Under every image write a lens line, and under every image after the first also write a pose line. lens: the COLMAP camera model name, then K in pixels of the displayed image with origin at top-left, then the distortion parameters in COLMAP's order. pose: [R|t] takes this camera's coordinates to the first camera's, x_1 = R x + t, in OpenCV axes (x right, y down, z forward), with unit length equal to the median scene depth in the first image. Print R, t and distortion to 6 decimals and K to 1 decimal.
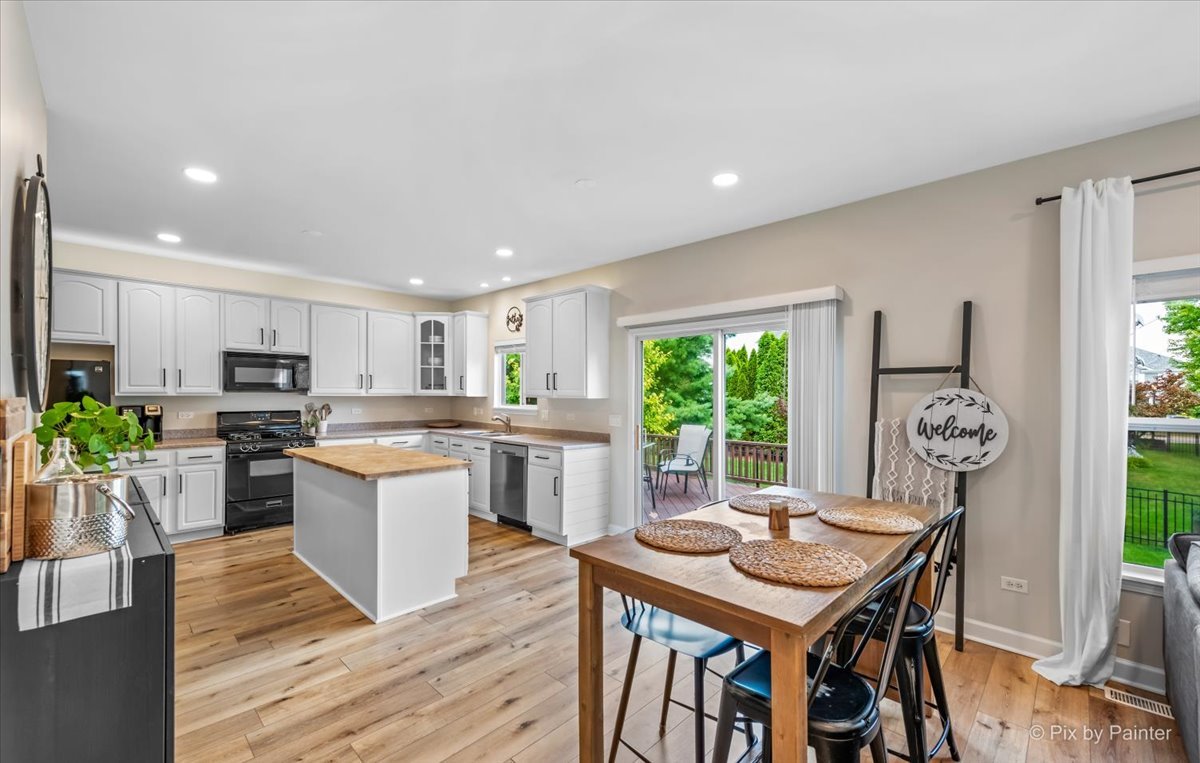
lens RADIAL K [[483.4, 0, 613.9], [0, 483.4, 396.5], [0, 0, 1]] dist [0.000868, -0.000164]
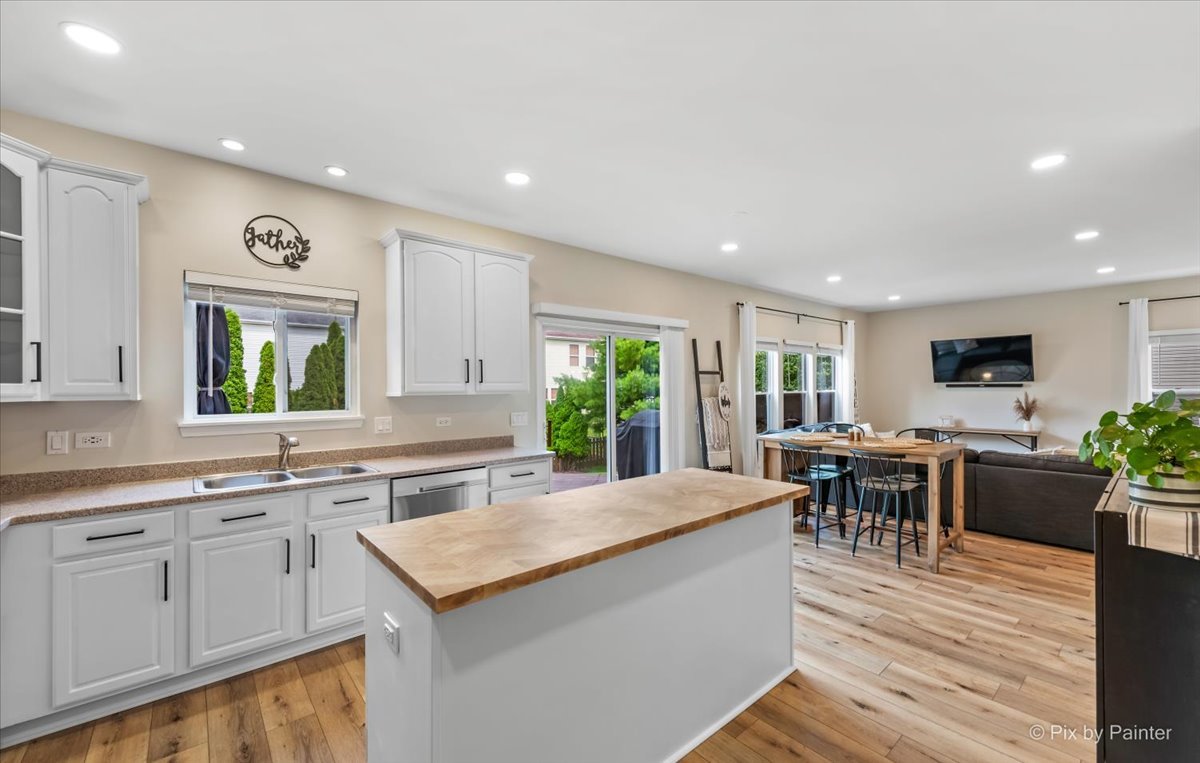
lens RADIAL K [[475.7, 0, 601.1], [0, 475.7, 392.1], [0, 0, 1]] dist [0.009543, -0.000544]
pose [[0.114514, -0.019222, 0.993236, -0.777521], [0.014005, 0.999745, 0.017733, -0.010023], [-0.993323, 0.011880, 0.114754, 0.722206]]
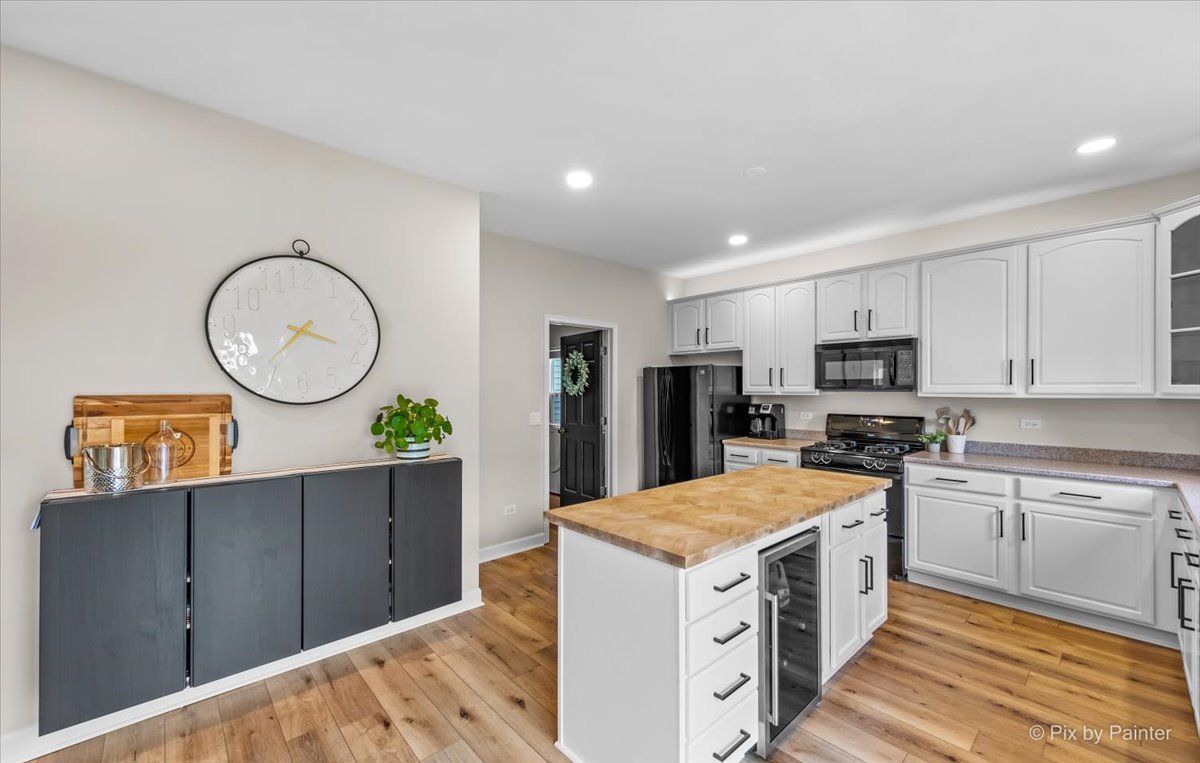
lens RADIAL K [[475.7, 0, 601.1], [0, 475.7, 392.1], [0, 0, 1]] dist [0.009543, -0.000544]
pose [[-0.082205, 0.000648, -0.996615, 0.086026], [-0.007719, 0.999969, 0.001287, -0.005396], [0.996586, 0.007798, -0.082197, 0.652552]]
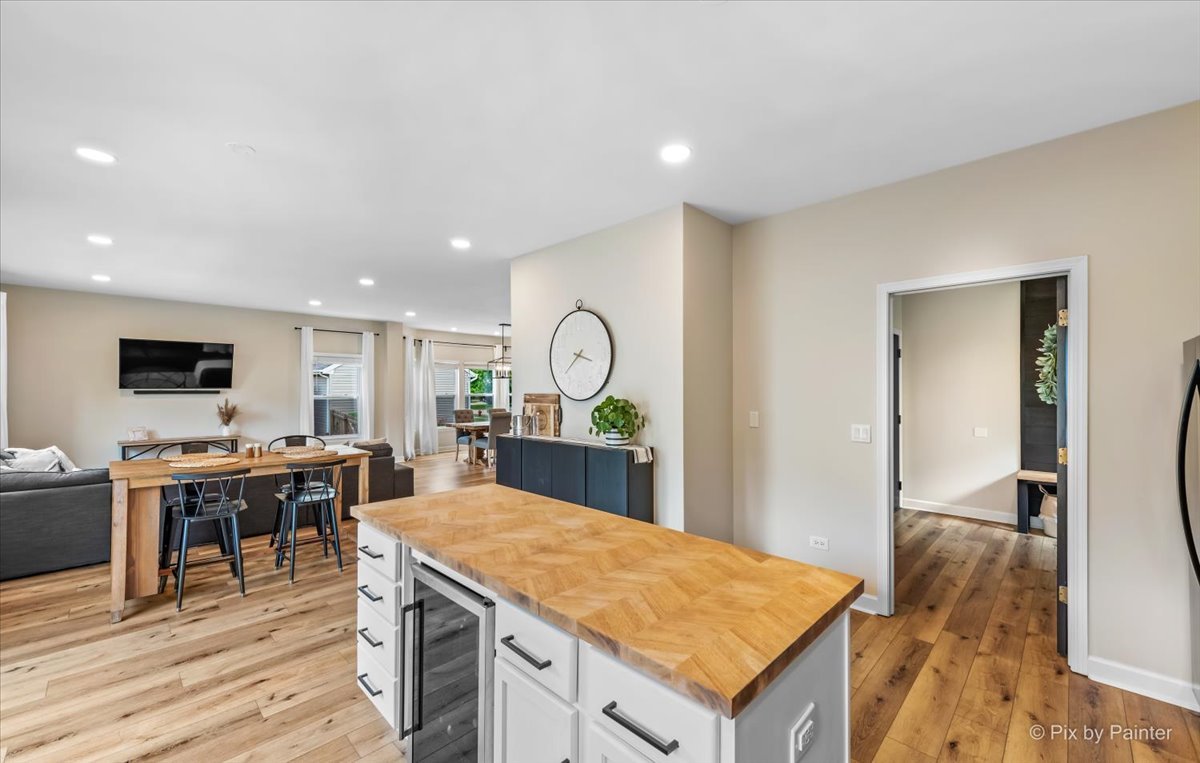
lens RADIAL K [[475.7, 0, 601.1], [0, 475.7, 392.1], [0, 0, 1]] dist [0.009543, -0.000544]
pose [[-0.999674, -0.007284, 0.024458, -0.426596], [-0.006961, 0.999888, 0.013261, -0.014742], [-0.024552, 0.013087, -0.999613, 1.090818]]
